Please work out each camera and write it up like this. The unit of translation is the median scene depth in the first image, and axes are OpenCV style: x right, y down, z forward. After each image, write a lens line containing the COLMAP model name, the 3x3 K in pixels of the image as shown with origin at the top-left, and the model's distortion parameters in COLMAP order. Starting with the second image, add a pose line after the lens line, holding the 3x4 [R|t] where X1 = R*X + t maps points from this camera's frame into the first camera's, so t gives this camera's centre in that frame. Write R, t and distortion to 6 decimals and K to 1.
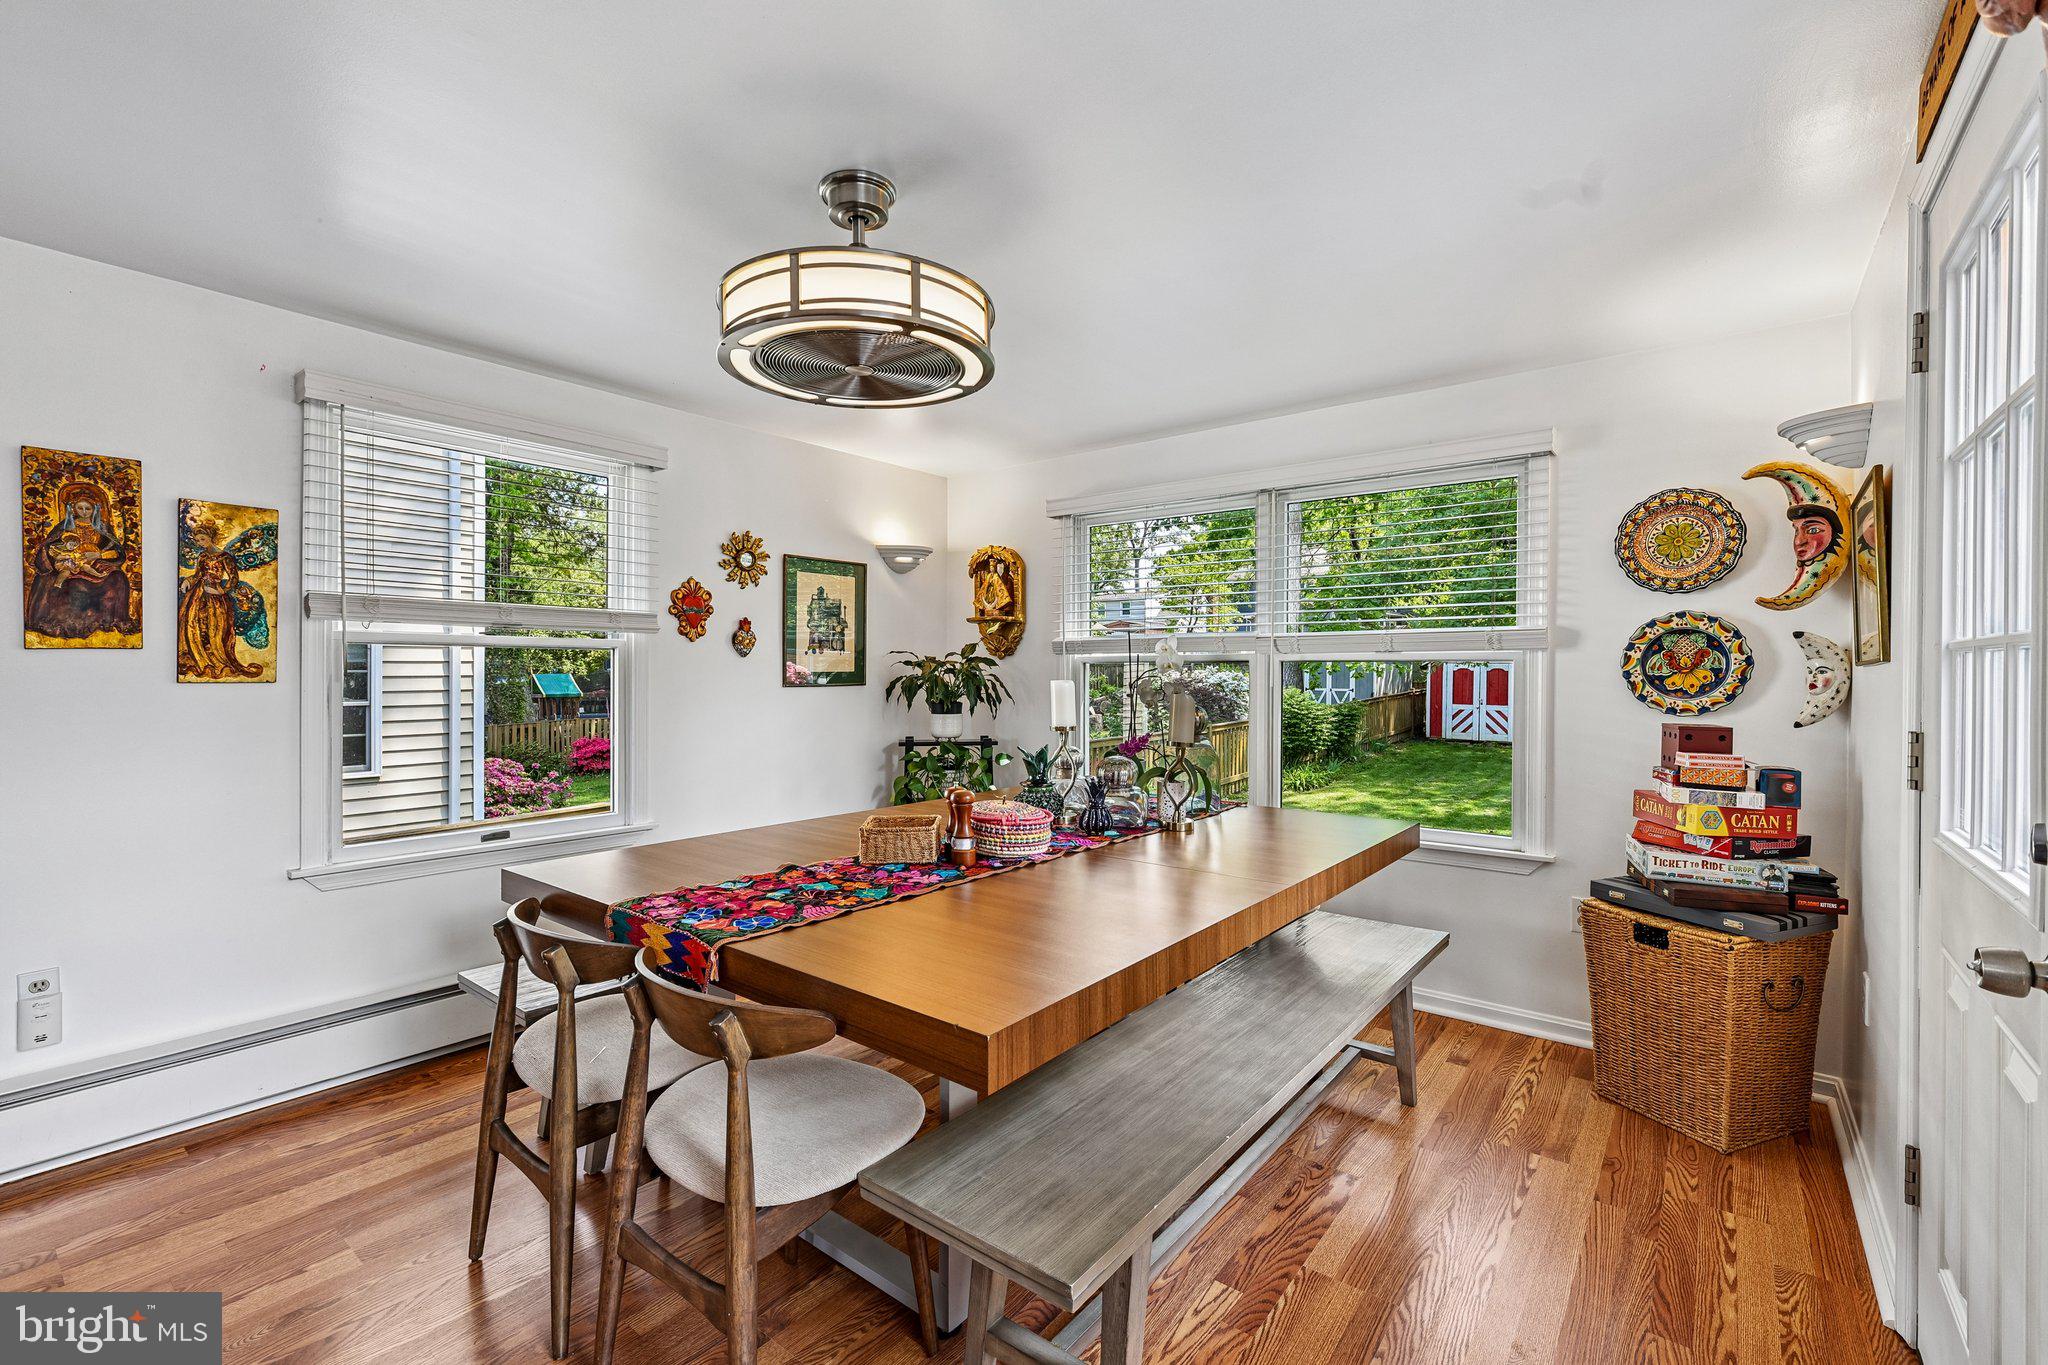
lens RADIAL K [[881.3, 0, 1022.5], [0, 881.3, 677.1], [0, 0, 1]] dist [-0.000143, -0.000175]
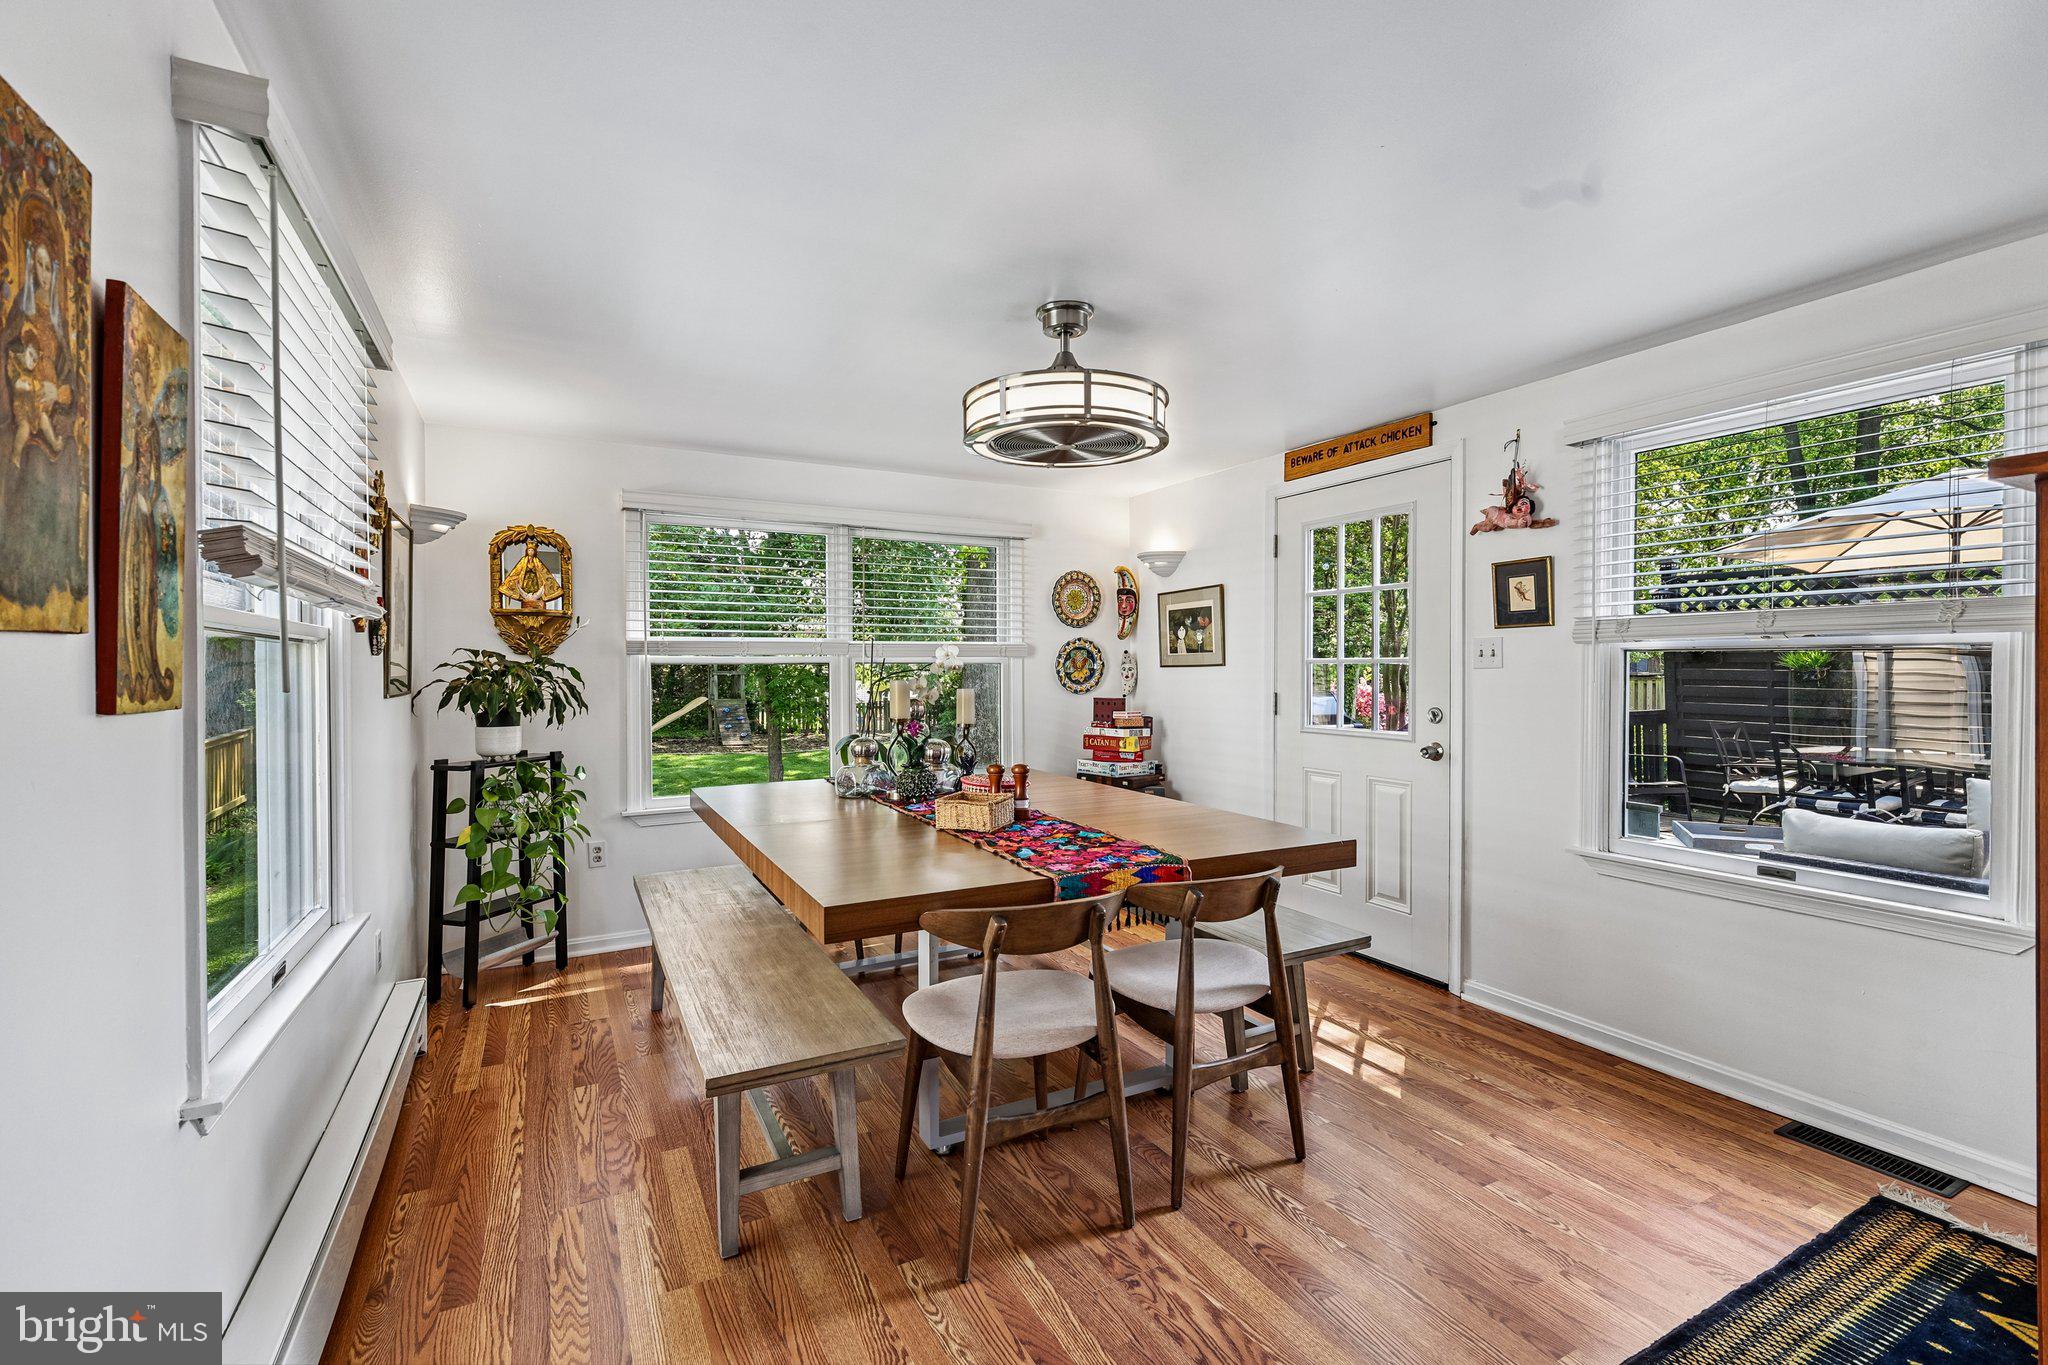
lens RADIAL K [[881.3, 0, 1025.5], [0, 881.3, 675.9], [0, 0, 1]] dist [-0.000143, -0.000175]
pose [[0.394547, -0.011803, 0.918800, -0.990753], [0.012469, 0.999894, 0.007491, -0.009249], [-0.918791, 0.008501, 0.394653, 0.369342]]
